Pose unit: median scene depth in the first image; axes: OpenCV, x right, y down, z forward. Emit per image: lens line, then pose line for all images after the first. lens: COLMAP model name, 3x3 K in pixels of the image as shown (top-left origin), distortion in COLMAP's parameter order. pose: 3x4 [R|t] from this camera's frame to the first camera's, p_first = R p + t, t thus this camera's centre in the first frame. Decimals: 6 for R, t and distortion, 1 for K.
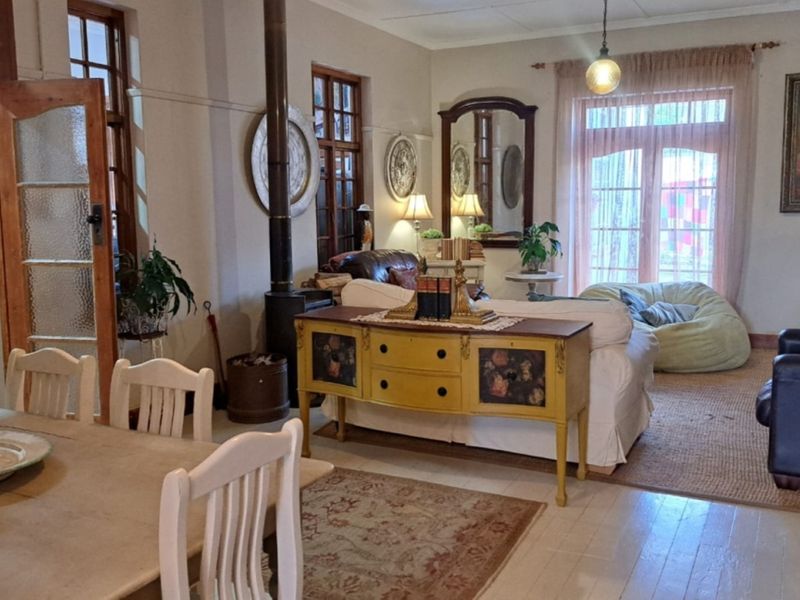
lens RADIAL K [[766.8, 0, 424.3], [0, 766.8, 291.4], [0, 0, 1]] dist [0.139520, -0.186255]
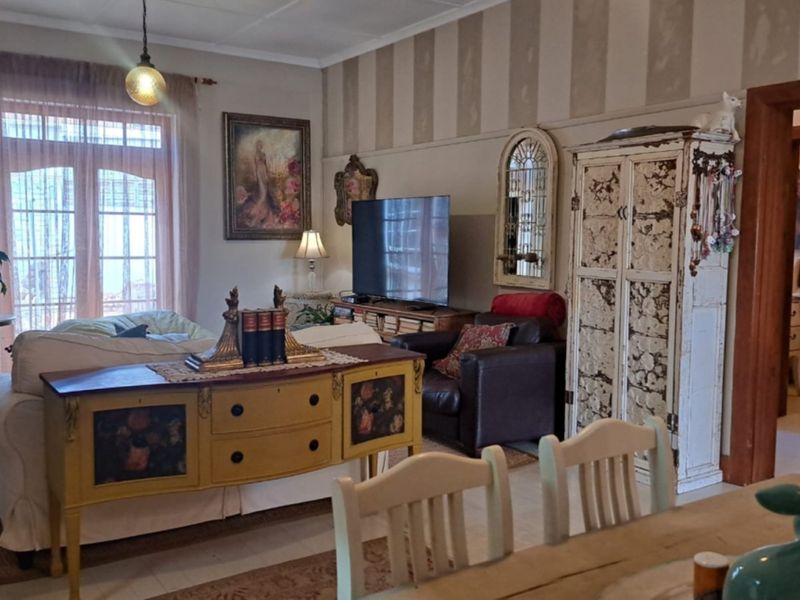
lens RADIAL K [[766.8, 0, 424.3], [0, 766.8, 291.4], [0, 0, 1]] dist [0.139520, -0.186255]
pose [[0.501947, -0.059030, 0.862882, -0.555837], [0.092286, 0.995628, 0.014428, -0.033309], [-0.859961, 0.072390, 0.505200, 0.394989]]
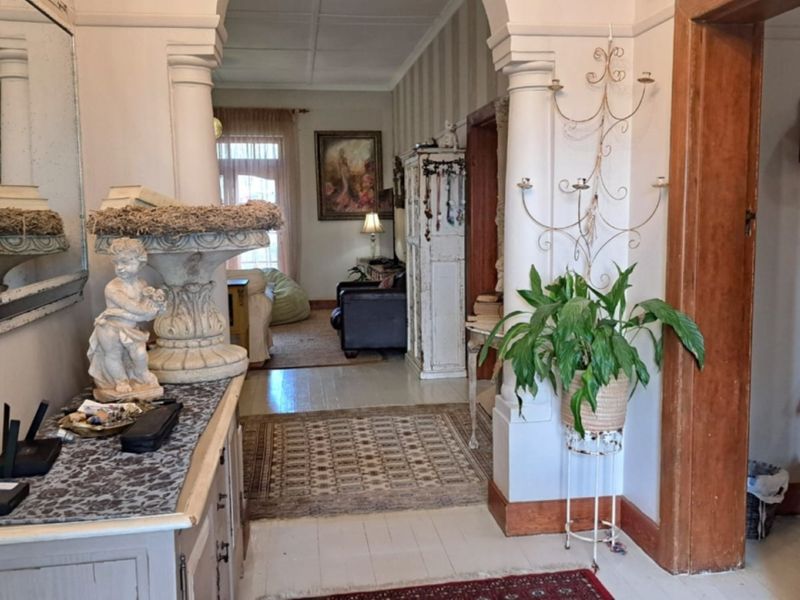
lens RADIAL K [[766.8, 0, 424.3], [0, 766.8, 291.4], [0, 0, 1]] dist [0.139520, -0.186255]
pose [[0.820900, -0.064476, 0.567421, -0.407964], [0.074987, 0.997173, 0.004822, 0.080076], [-0.566128, 0.038591, 0.823414, -0.603402]]
